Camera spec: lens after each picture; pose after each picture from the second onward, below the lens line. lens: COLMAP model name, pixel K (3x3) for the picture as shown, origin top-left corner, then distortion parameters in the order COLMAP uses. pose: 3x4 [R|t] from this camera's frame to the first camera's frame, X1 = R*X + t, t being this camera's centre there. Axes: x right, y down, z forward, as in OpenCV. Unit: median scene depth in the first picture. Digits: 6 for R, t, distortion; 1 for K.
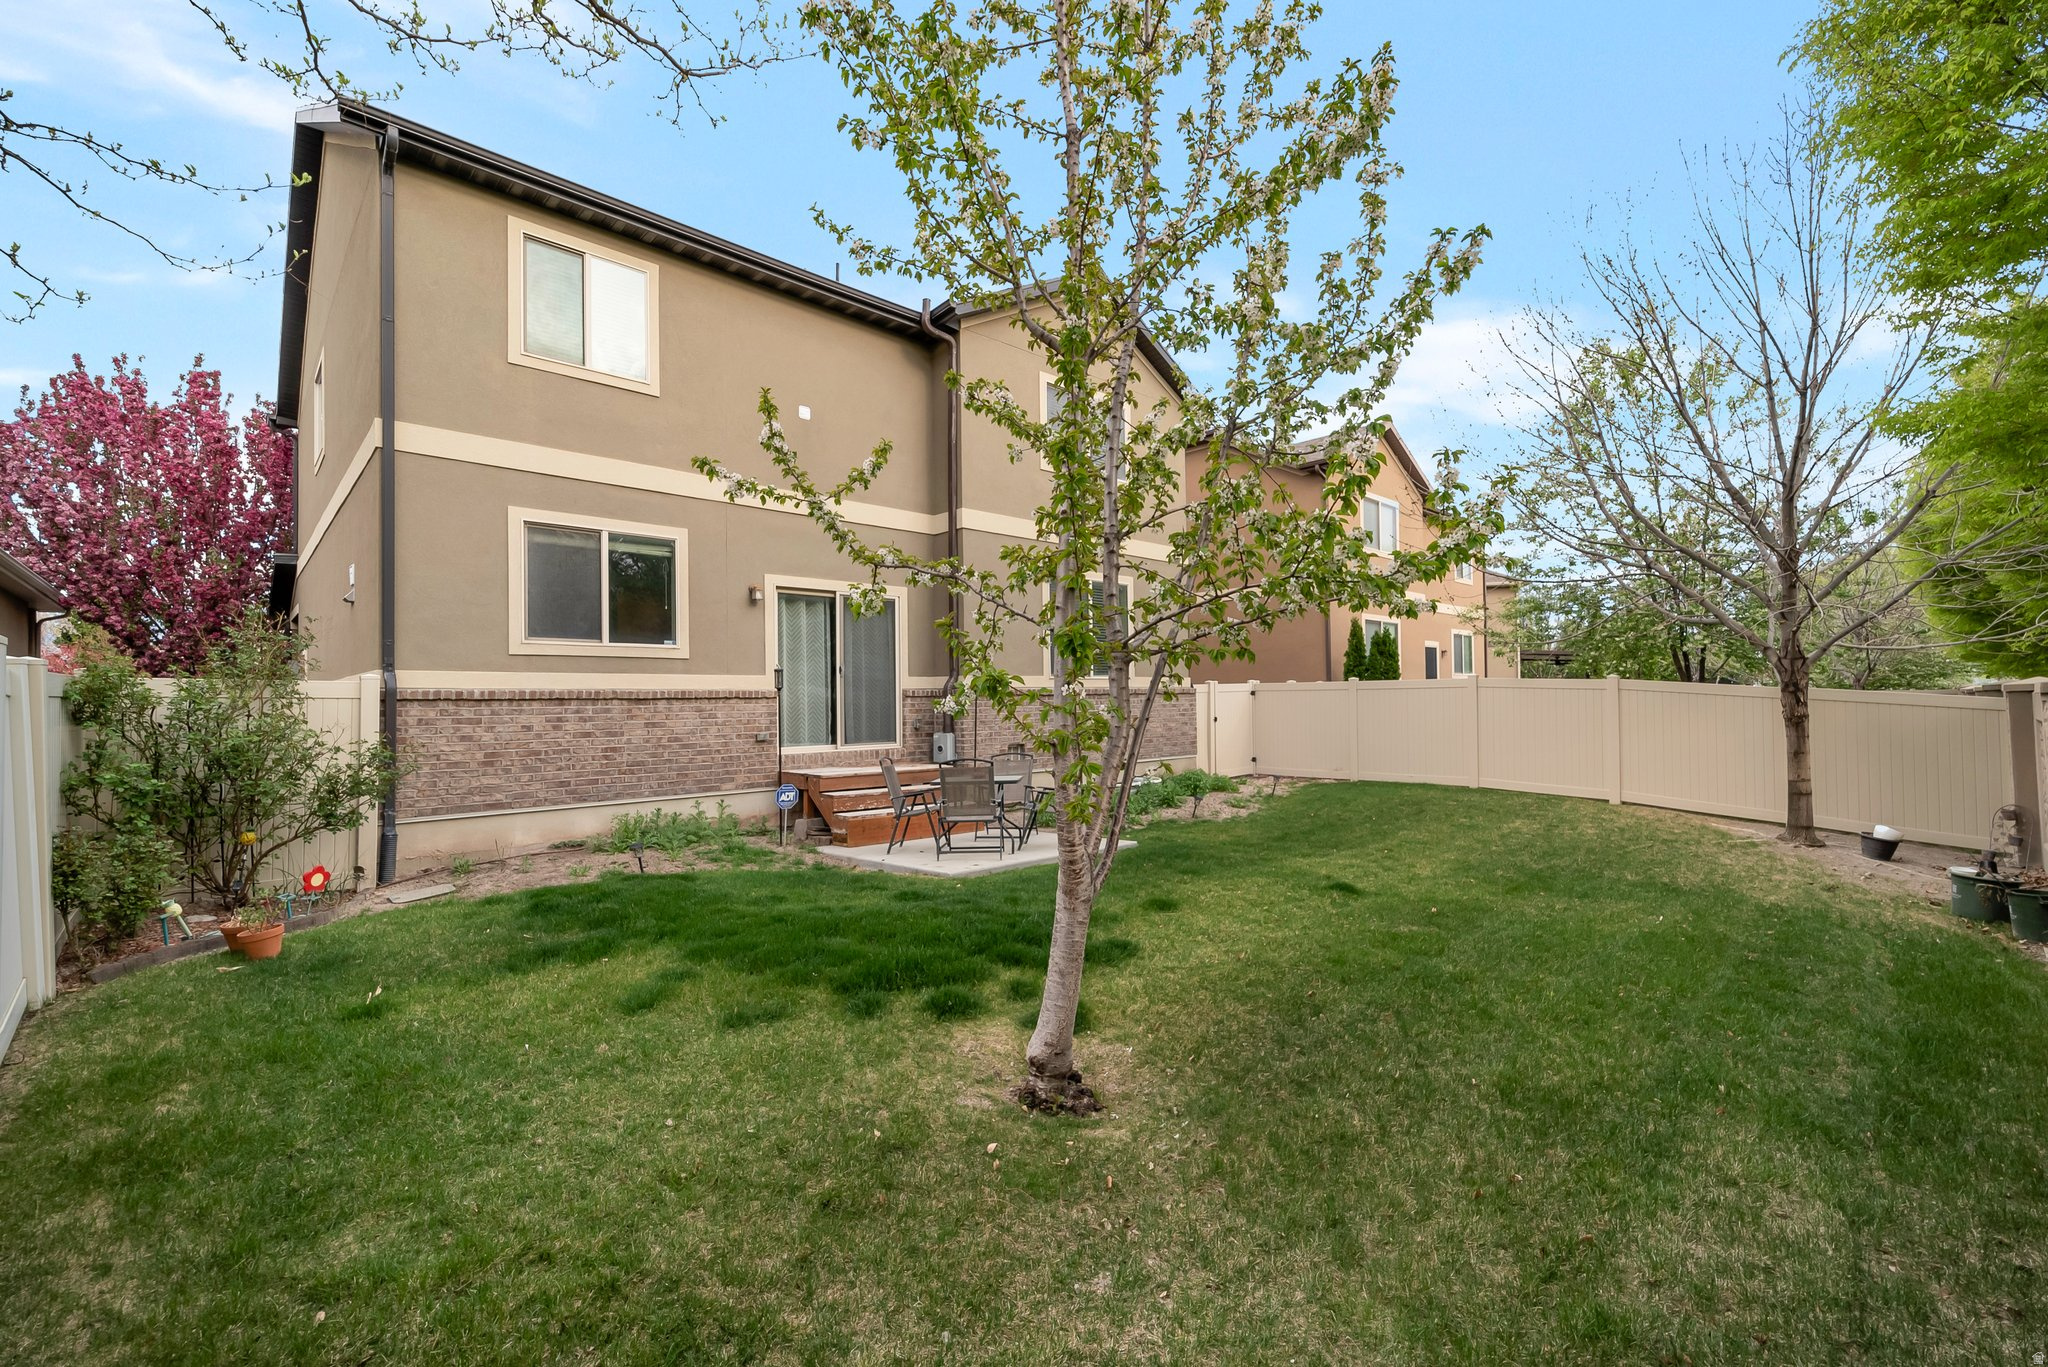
lens RADIAL K [[862.4, 0, 1024.0], [0, 862.4, 683.5], [0, 0, 1]] dist [0.000451, 0.000028]
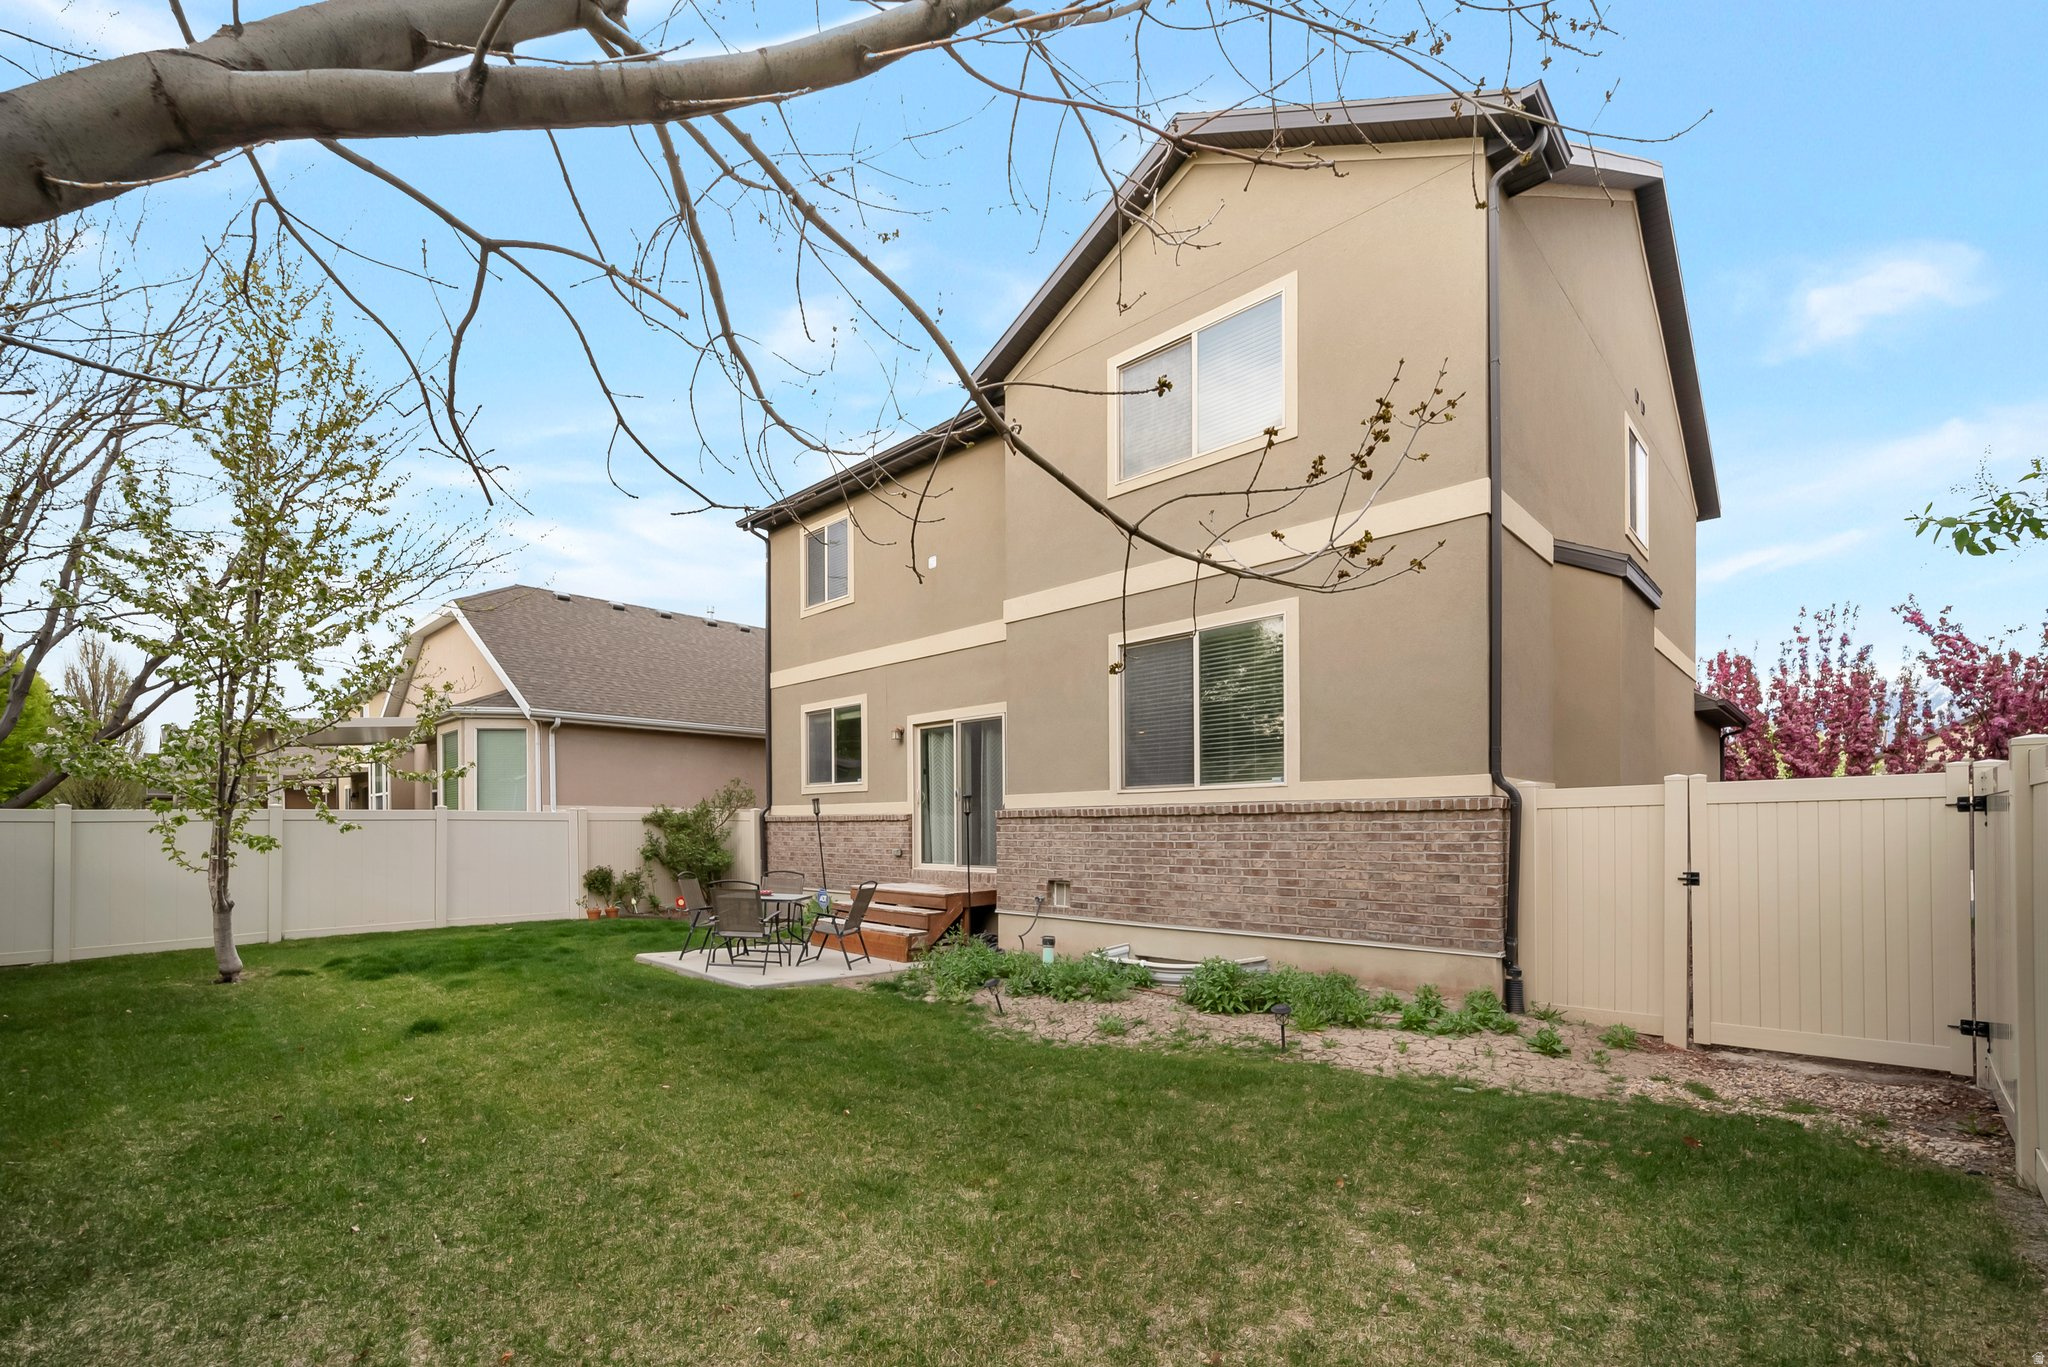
lens RADIAL K [[862.4, 0, 1024.0], [0, 862.4, 683.5], [0, 0, 1]] dist [0.000451, 0.000028]
pose [[0.082497, -0.150866, -0.985106, 0.990595], [0.021879, 0.988511, -0.149556, 0.012499], [0.996351, -0.009215, 0.084850, 1.152054]]
